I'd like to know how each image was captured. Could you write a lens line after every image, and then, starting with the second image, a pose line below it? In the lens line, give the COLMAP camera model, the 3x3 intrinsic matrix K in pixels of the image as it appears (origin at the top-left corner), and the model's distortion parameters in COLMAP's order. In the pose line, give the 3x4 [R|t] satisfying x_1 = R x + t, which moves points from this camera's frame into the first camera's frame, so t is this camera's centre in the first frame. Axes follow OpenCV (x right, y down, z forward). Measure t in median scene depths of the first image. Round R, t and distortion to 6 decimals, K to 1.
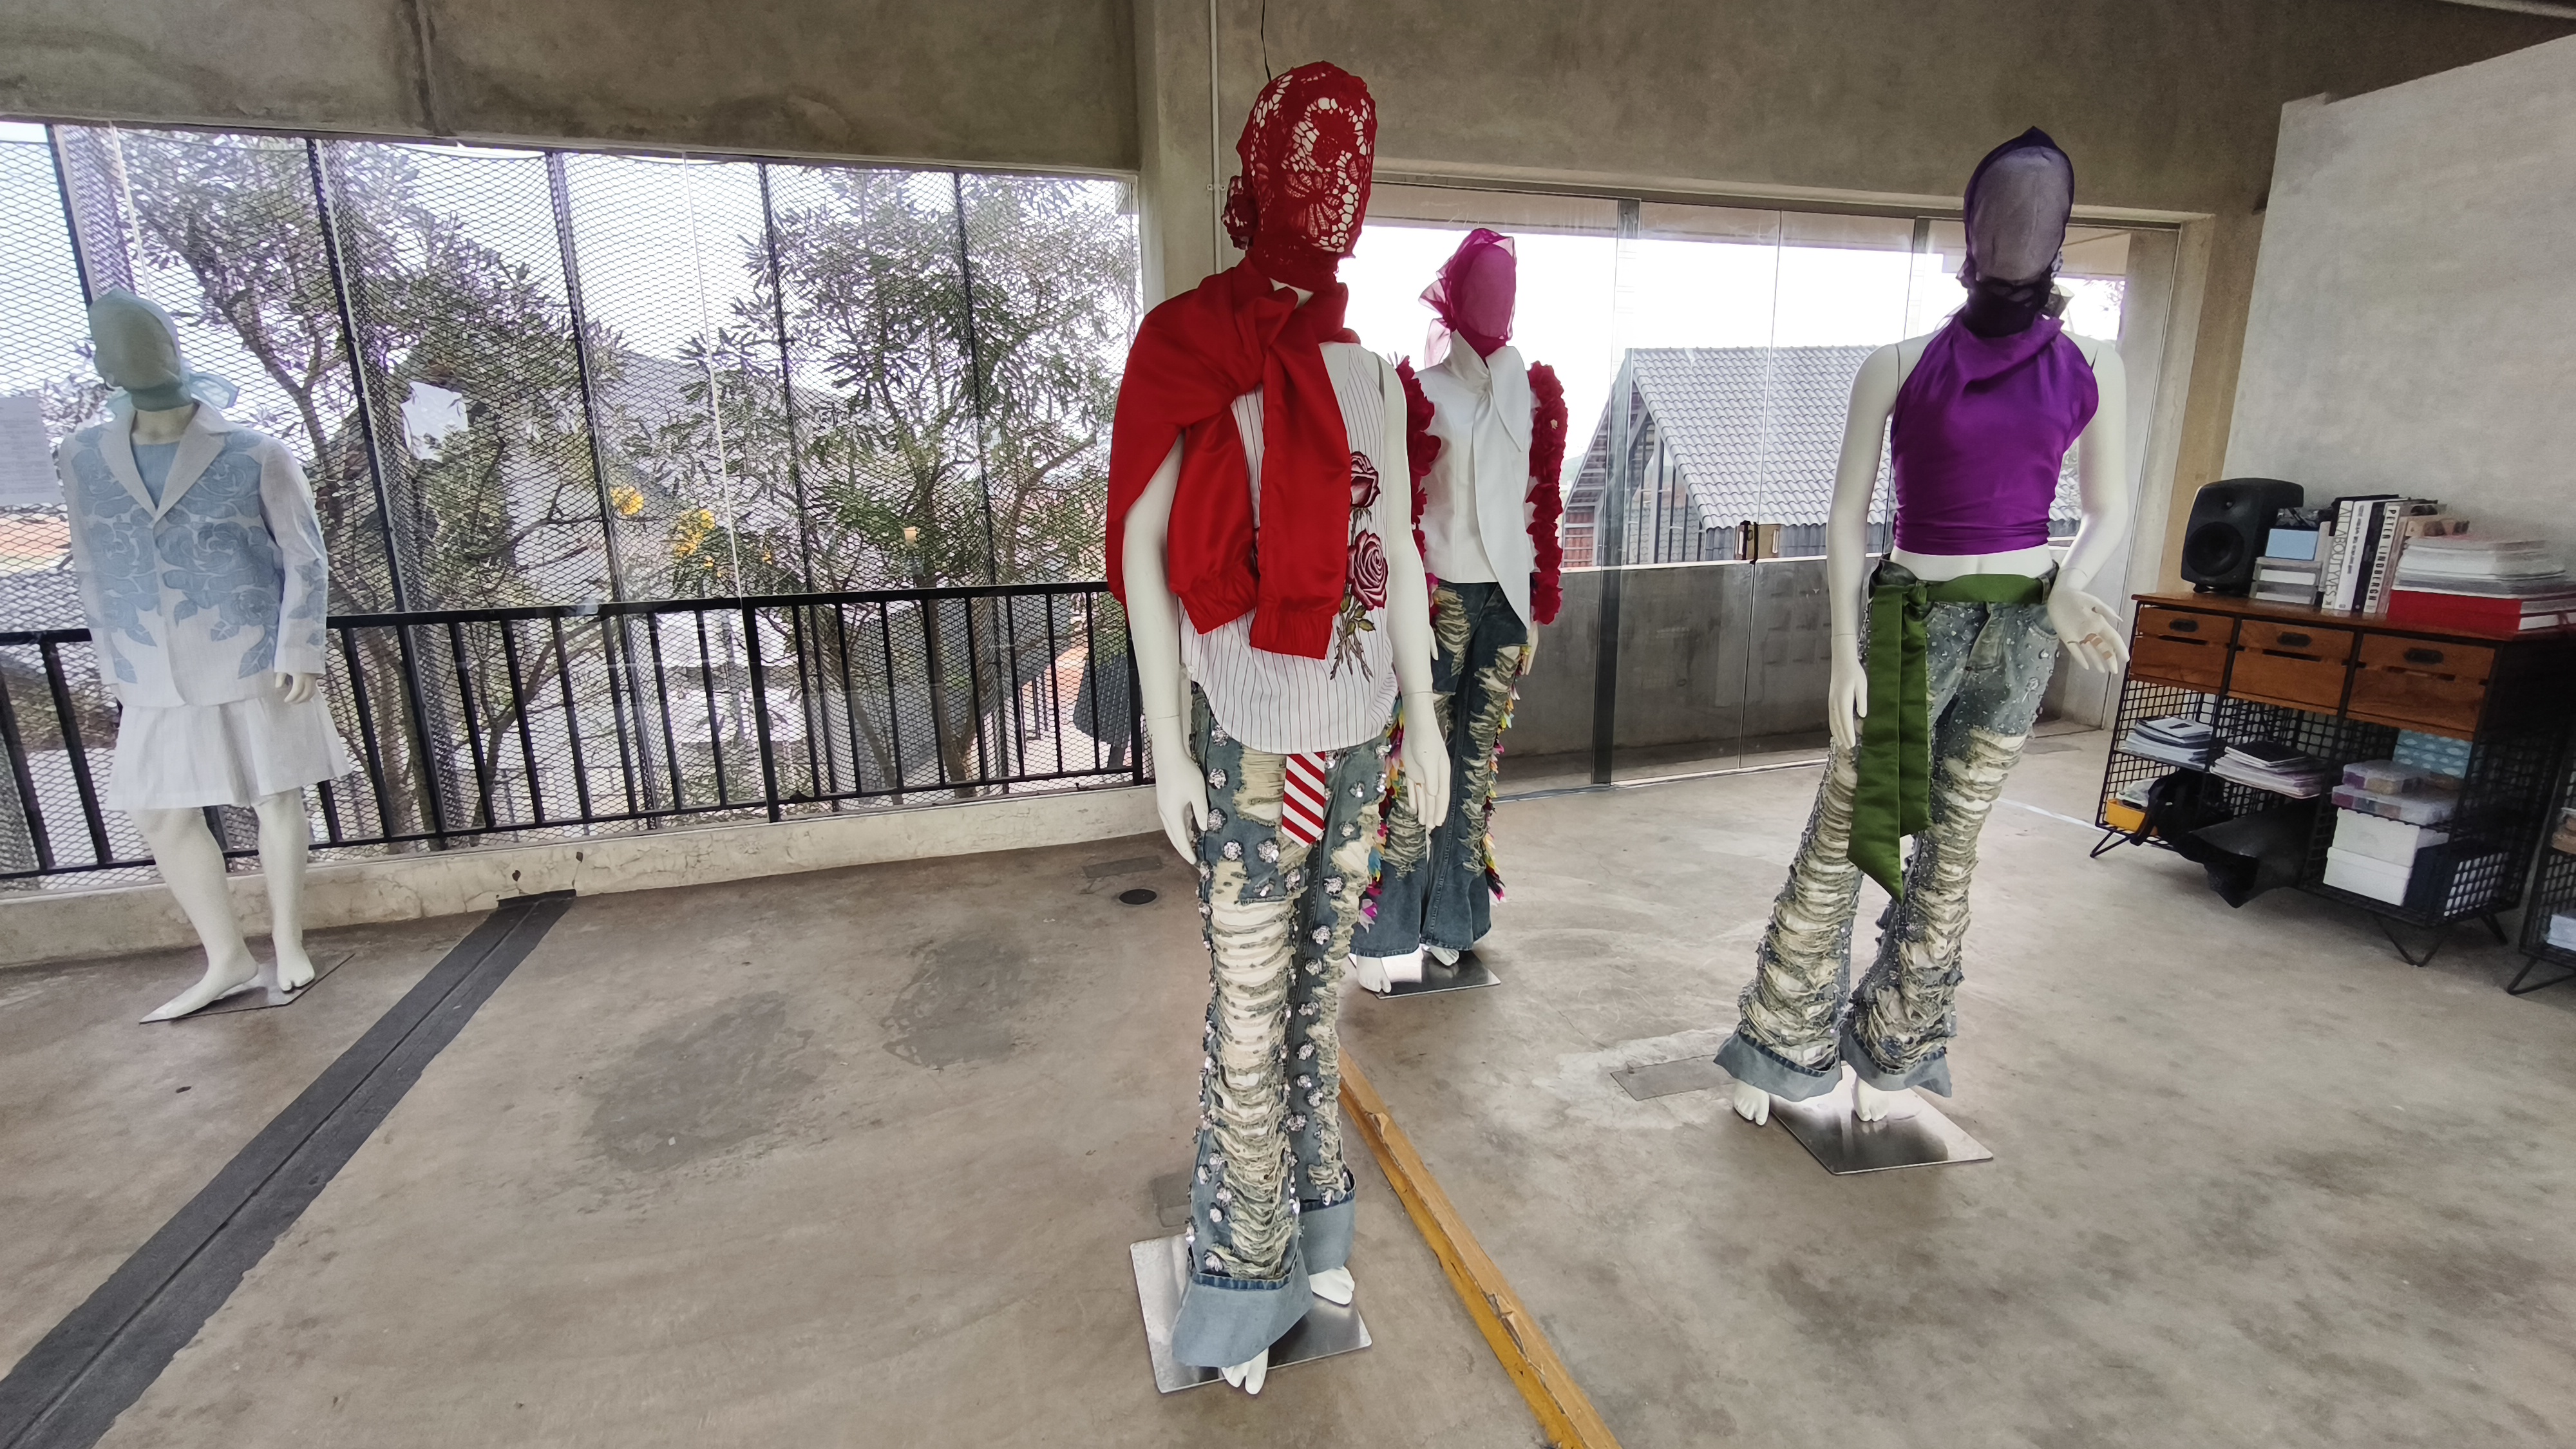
lens RADIAL K [[1074.8, 0, 1276.2], [0, 1074.8, 726.1], [0, 0, 1]] dist [0.000812, -0.000411]
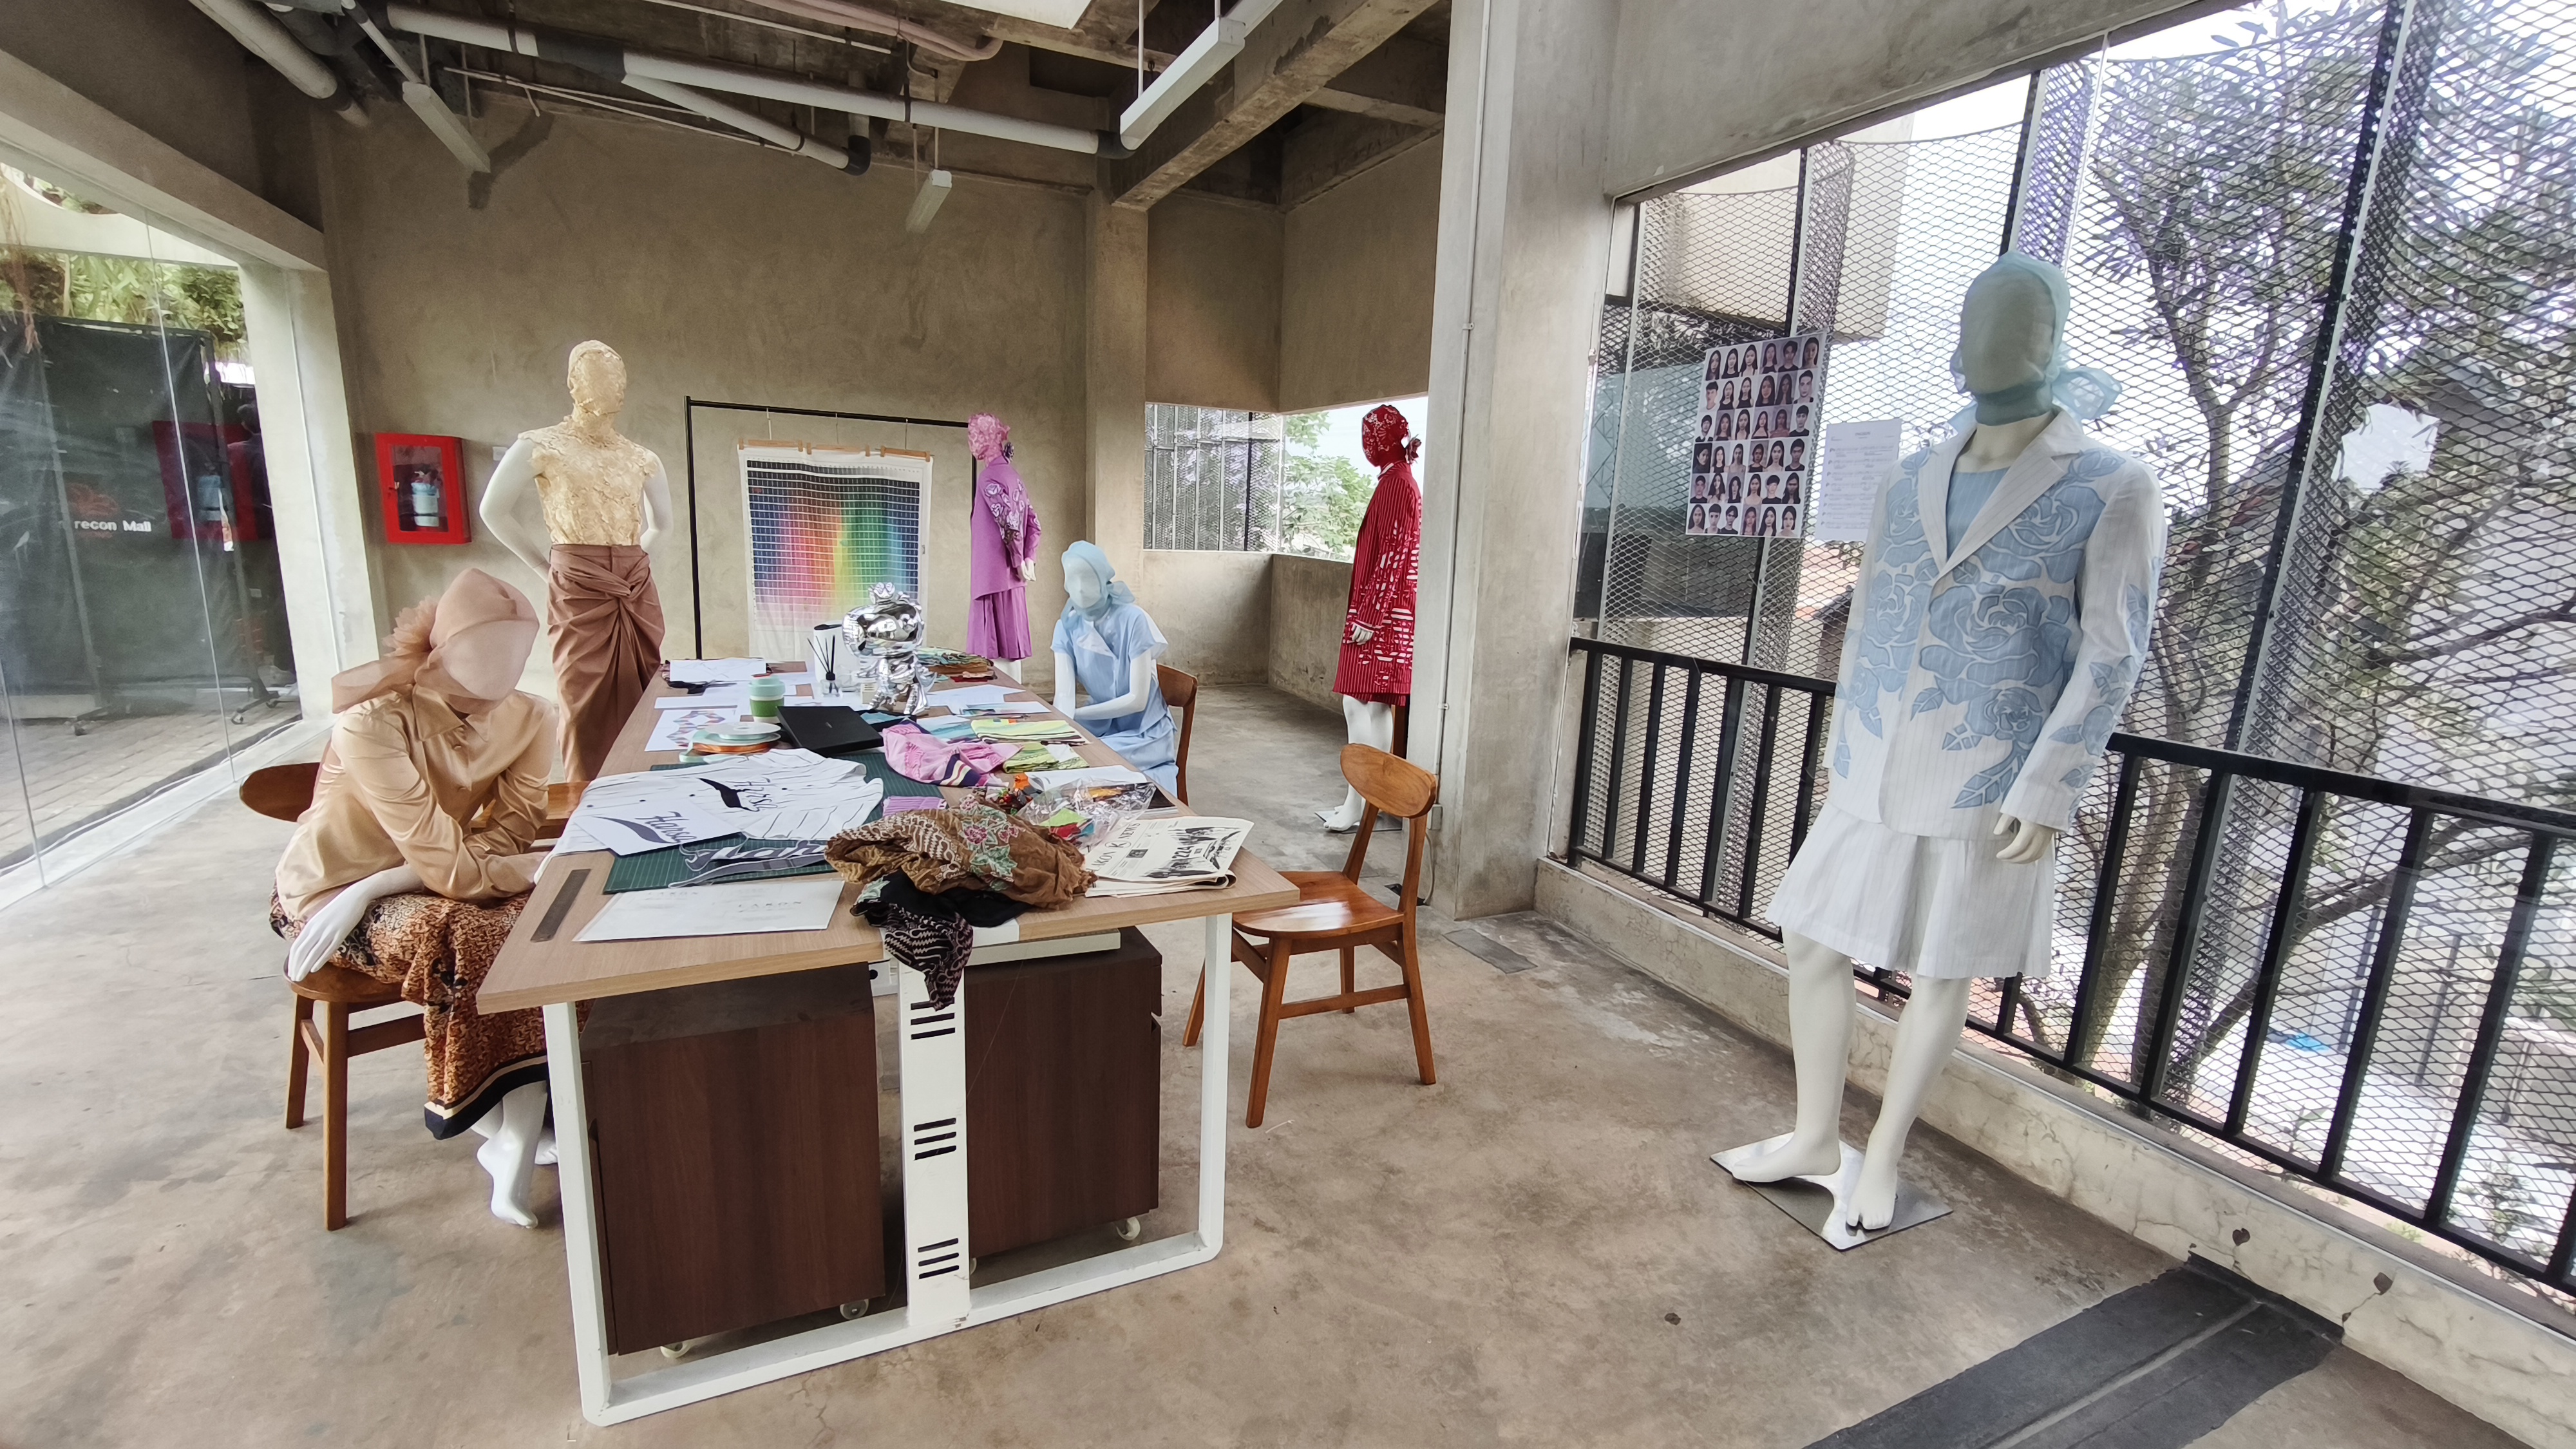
lens RADIAL K [[1074.8, 0, 1277.2], [0, 1074.8, 720.2], [0, 0, 1]] dist [0.000812, -0.000411]
pose [[0.150088, 0.219958, -0.963894, -0.359192], [-0.261382, 0.949077, 0.175877, -0.100589], [0.953495, 0.225548, 0.199938, 0.415086]]
